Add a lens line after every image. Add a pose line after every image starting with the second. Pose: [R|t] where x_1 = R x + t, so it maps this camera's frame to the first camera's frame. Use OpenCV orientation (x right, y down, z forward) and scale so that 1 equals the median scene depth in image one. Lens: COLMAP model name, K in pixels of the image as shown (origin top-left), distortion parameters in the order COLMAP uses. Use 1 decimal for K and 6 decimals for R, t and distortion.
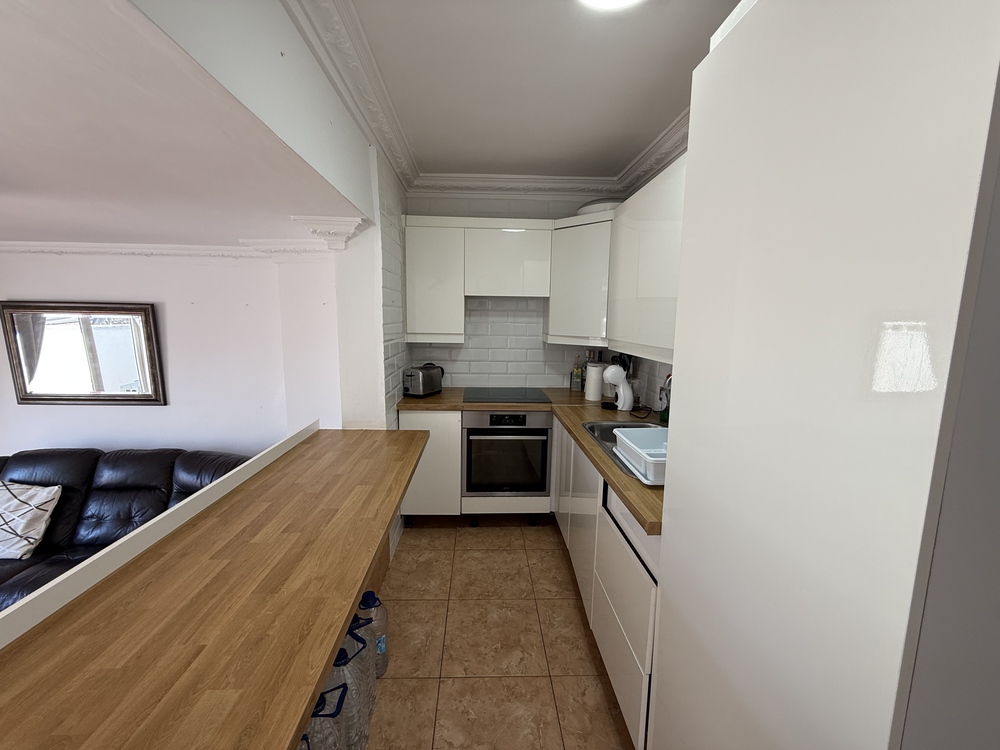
lens RADIAL K [[398.8, 0, 495.9], [0, 398.8, 374.3], [0, 0, 1]] dist [-0.000625, -0.000080]
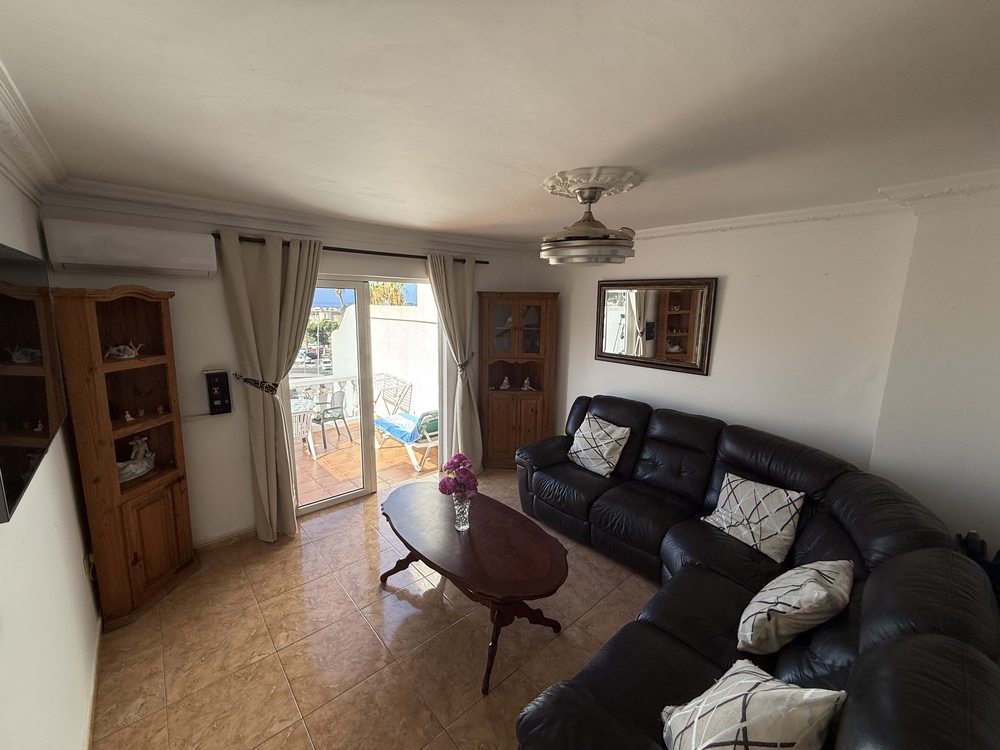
lens RADIAL K [[398.8, 0, 496.7], [0, 398.8, 373.9], [0, 0, 1]] dist [-0.000625, -0.000080]
pose [[0.625223, 0.134080, -0.768842, -0.436639], [-0.117684, 0.990065, 0.076959, 0.068257], [0.771522, 0.042364, 0.634791, -0.112931]]
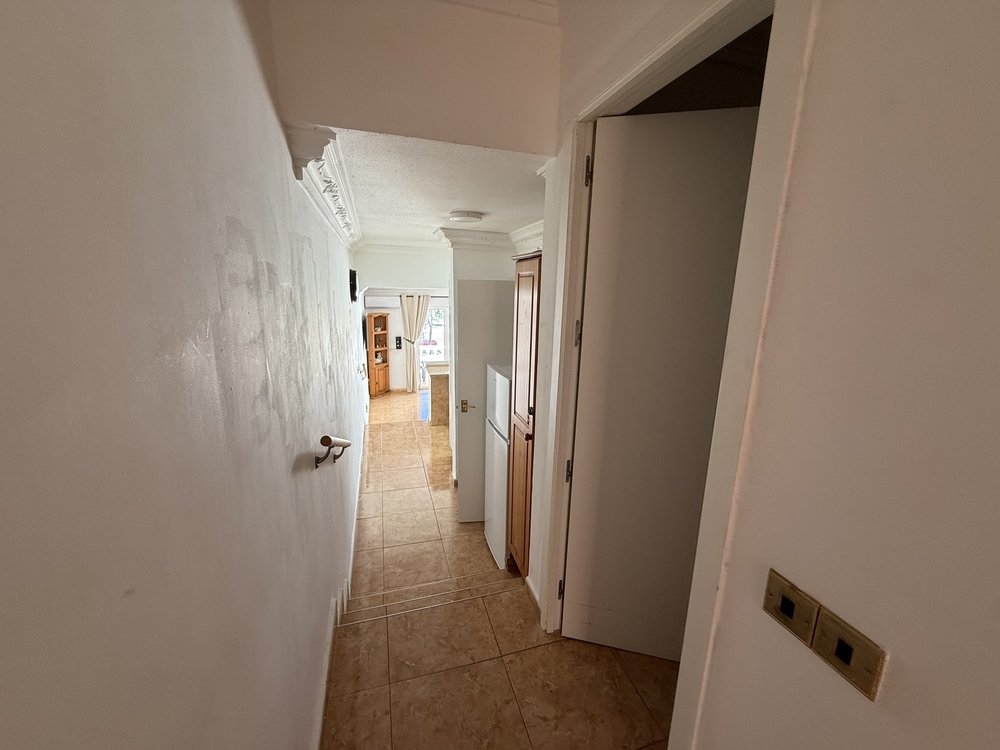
lens RADIAL K [[398.8, 0, 495.8], [0, 398.8, 374.5], [0, 0, 1]] dist [-0.000625, -0.000080]
pose [[0.235039, 0.210317, -0.948959, 1.898577], [-0.150020, 0.972460, 0.178369, -0.196758], [0.960339, 0.100439, 0.260118, -0.070877]]
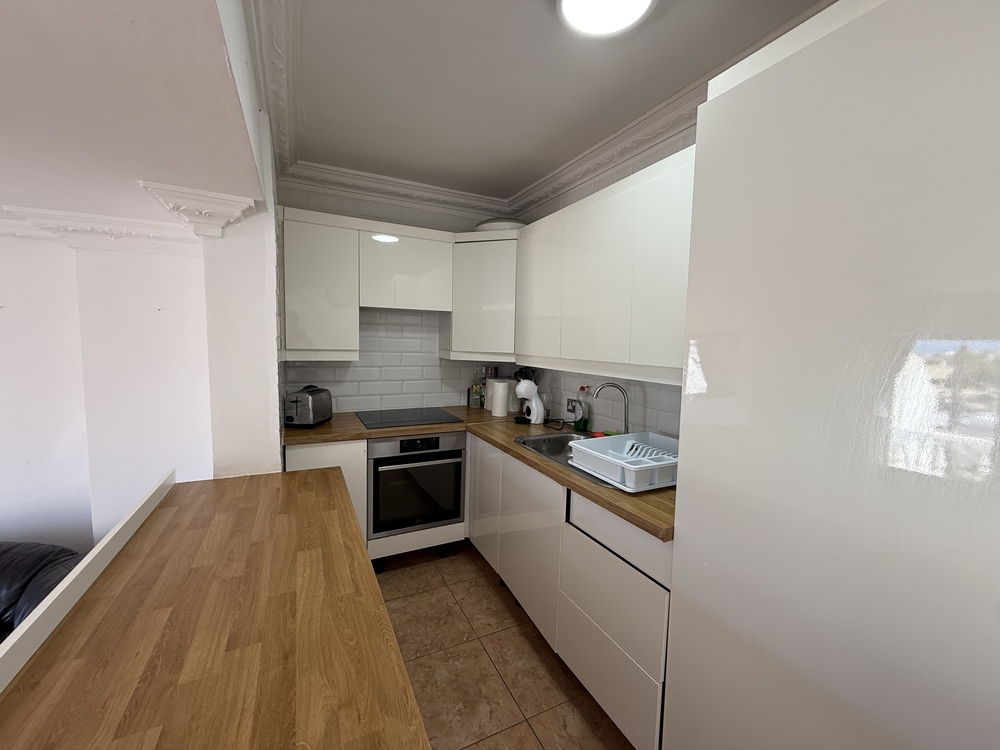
lens RADIAL K [[398.8, 0, 496.0], [0, 398.8, 374.1], [0, 0, 1]] dist [-0.000625, -0.000080]
pose [[0.913576, -0.027500, 0.405736, -0.175361], [0.046782, 0.998194, -0.037681, -0.002689], [-0.403967, 0.053406, 0.913213, 0.094865]]
